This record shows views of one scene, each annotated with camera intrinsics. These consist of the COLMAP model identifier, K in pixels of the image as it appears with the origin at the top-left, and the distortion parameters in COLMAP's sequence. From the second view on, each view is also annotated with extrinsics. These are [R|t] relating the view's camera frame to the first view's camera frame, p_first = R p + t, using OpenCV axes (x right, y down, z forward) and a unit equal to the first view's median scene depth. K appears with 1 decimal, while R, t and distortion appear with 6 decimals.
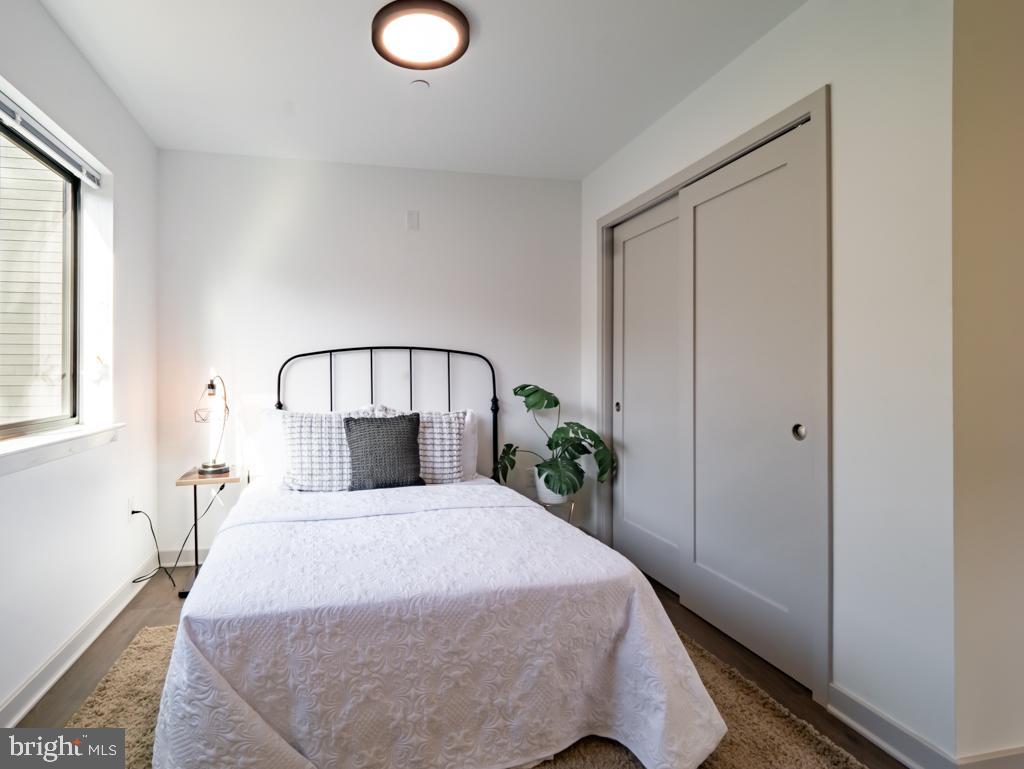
lens RADIAL K [[474.7, 0, 508.8], [0, 474.7, 374.6], [0, 0, 1]] dist [0.001208, -0.004612]
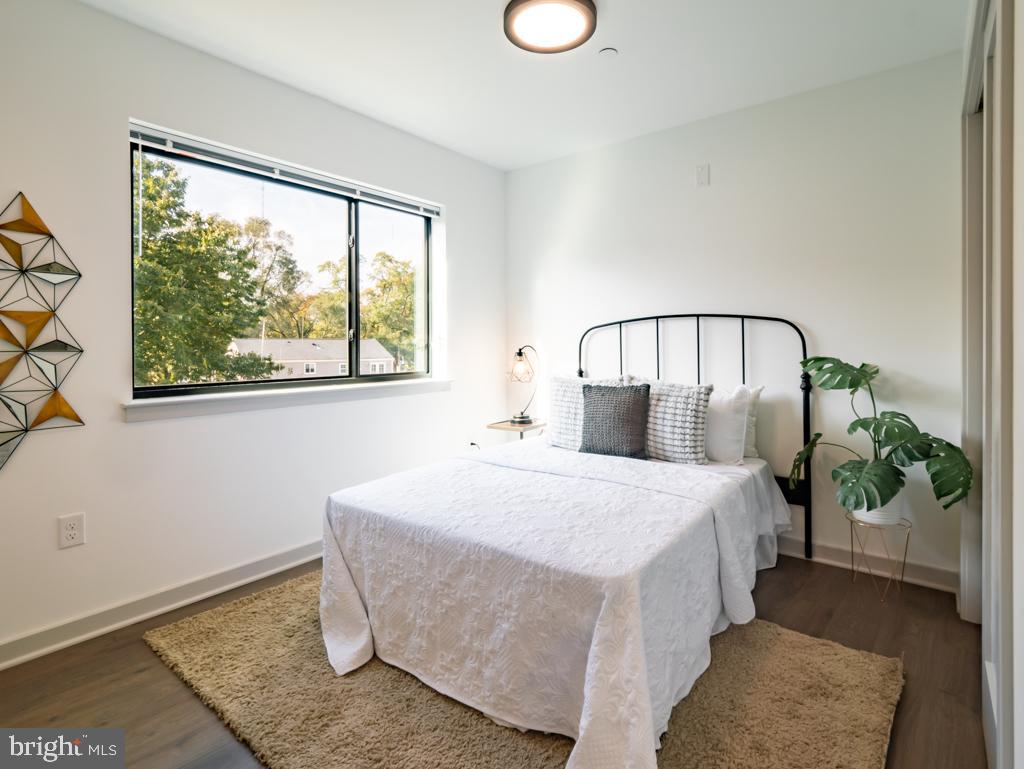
lens RADIAL K [[474.7, 0, 483.7], [0, 474.7, 345.7], [0, 0, 1]] dist [0.001208, -0.004612]
pose [[0.677904, 0.001326, -0.735149, 0.289266], [0.001303, 0.999995, 0.003005, -0.000897], [0.735149, -0.002995, 0.677899, 0.101033]]
